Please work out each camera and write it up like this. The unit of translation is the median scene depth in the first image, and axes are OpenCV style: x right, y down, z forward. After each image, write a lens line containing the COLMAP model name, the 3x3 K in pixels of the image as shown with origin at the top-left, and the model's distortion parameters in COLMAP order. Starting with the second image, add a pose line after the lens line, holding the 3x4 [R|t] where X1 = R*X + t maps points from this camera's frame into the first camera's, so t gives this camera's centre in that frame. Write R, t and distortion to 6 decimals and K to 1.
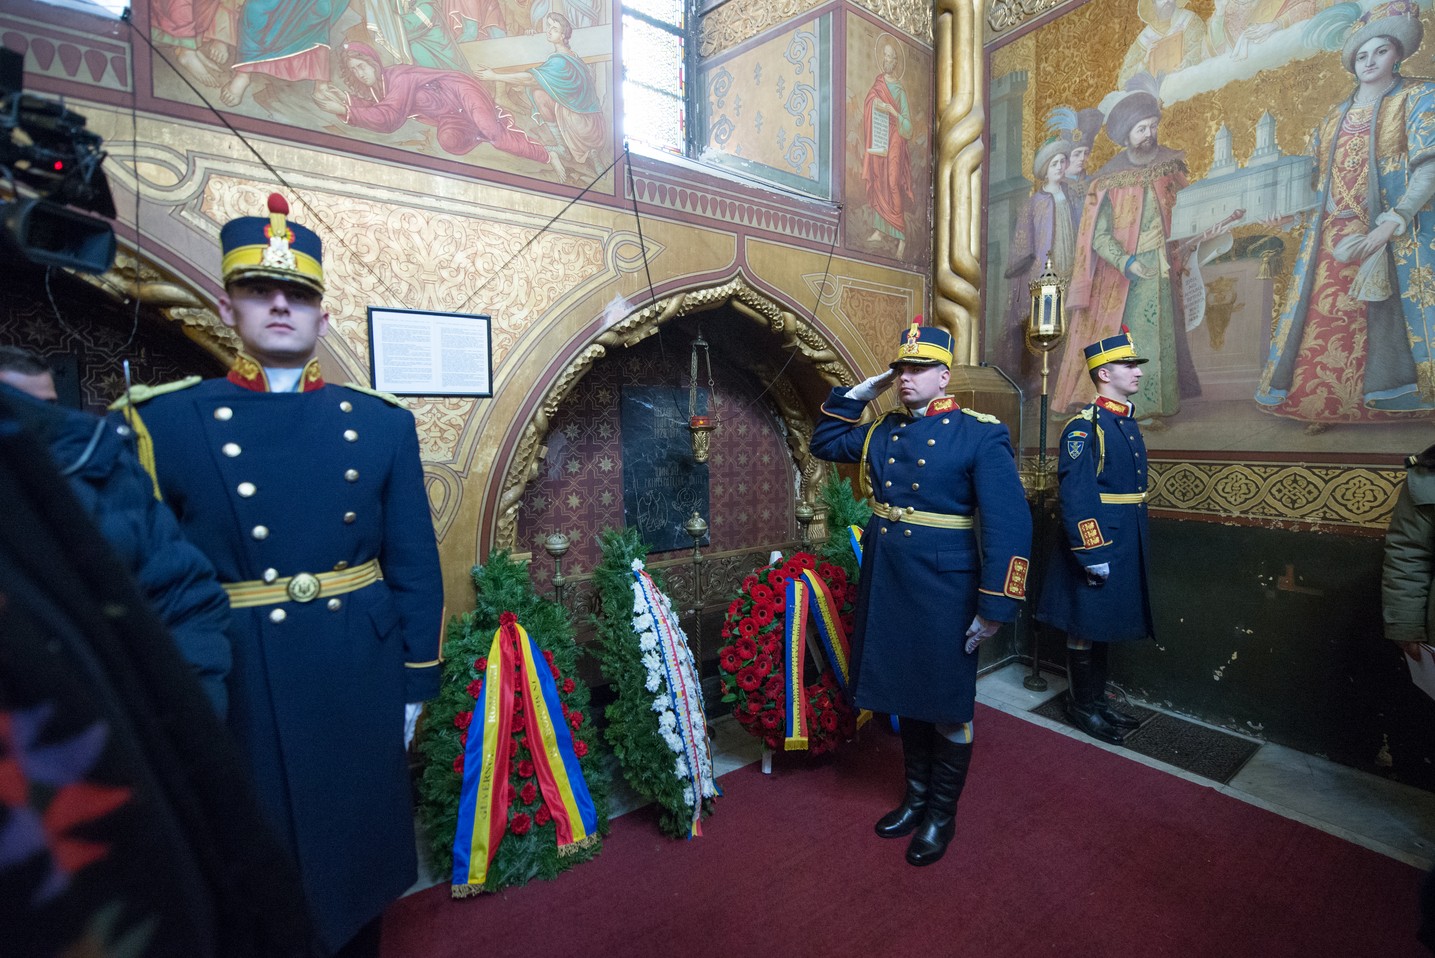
lens RADIAL K [[585.6, 0, 725.6], [0, 585.6, 476.2], [0, 0, 1]] dist [-0.015085, -0.002112]
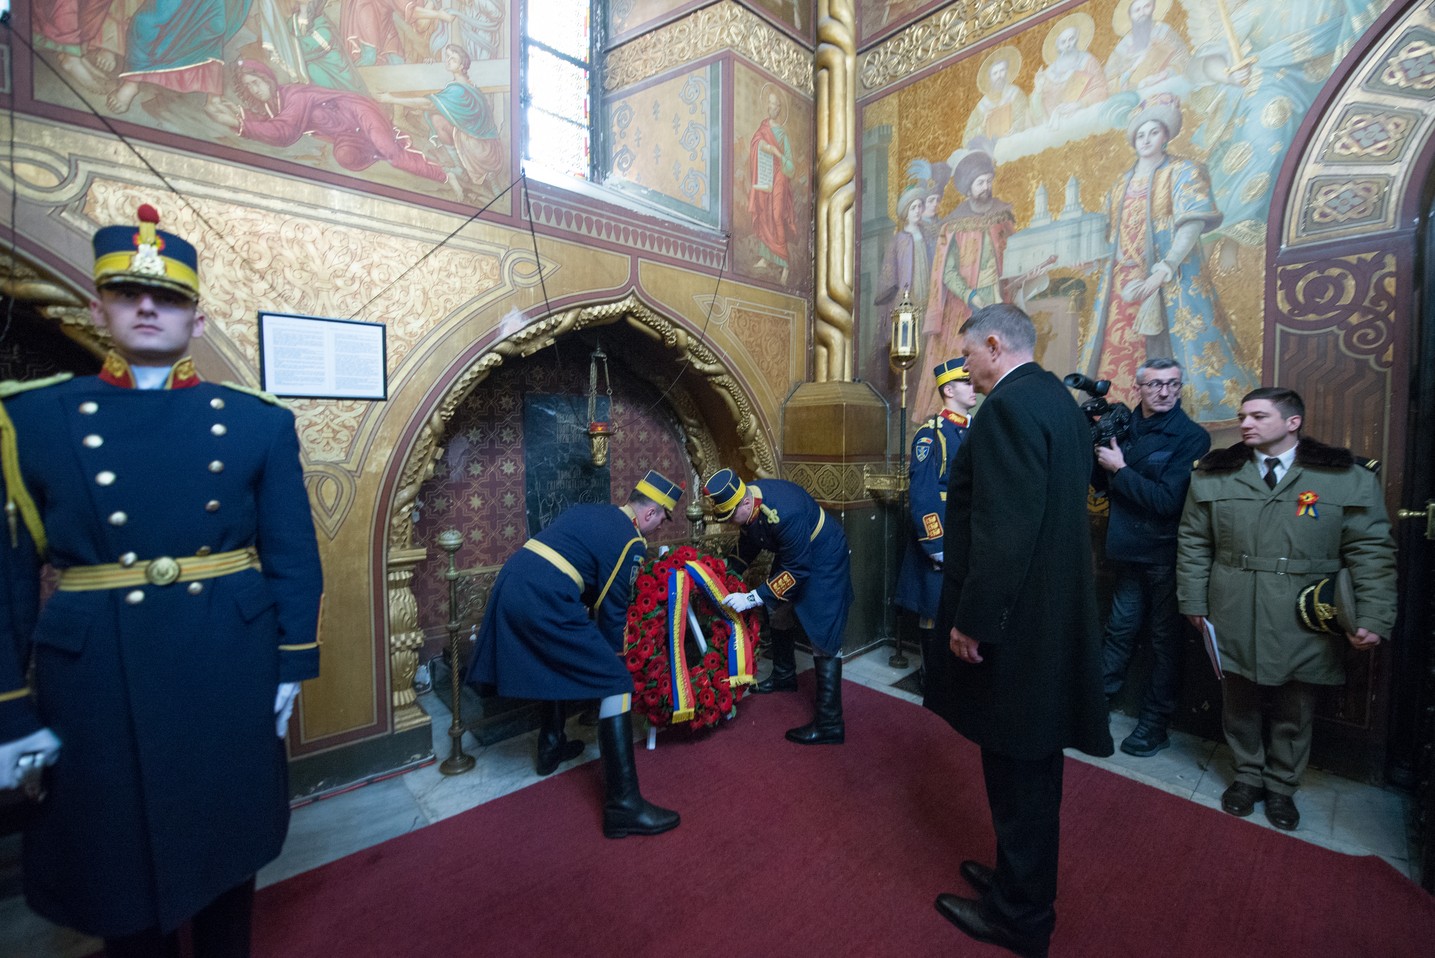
lens RADIAL K [[585.6, 0, 745.3], [0, 585.6, 477.6], [0, 0, 1]] dist [-0.015085, -0.002112]
pose [[0.992719, 0.002973, 0.120415, 0.105835], [-0.000723, 0.999824, -0.018725, 0.019641], [-0.120449, 0.018501, 0.992547, -0.104574]]
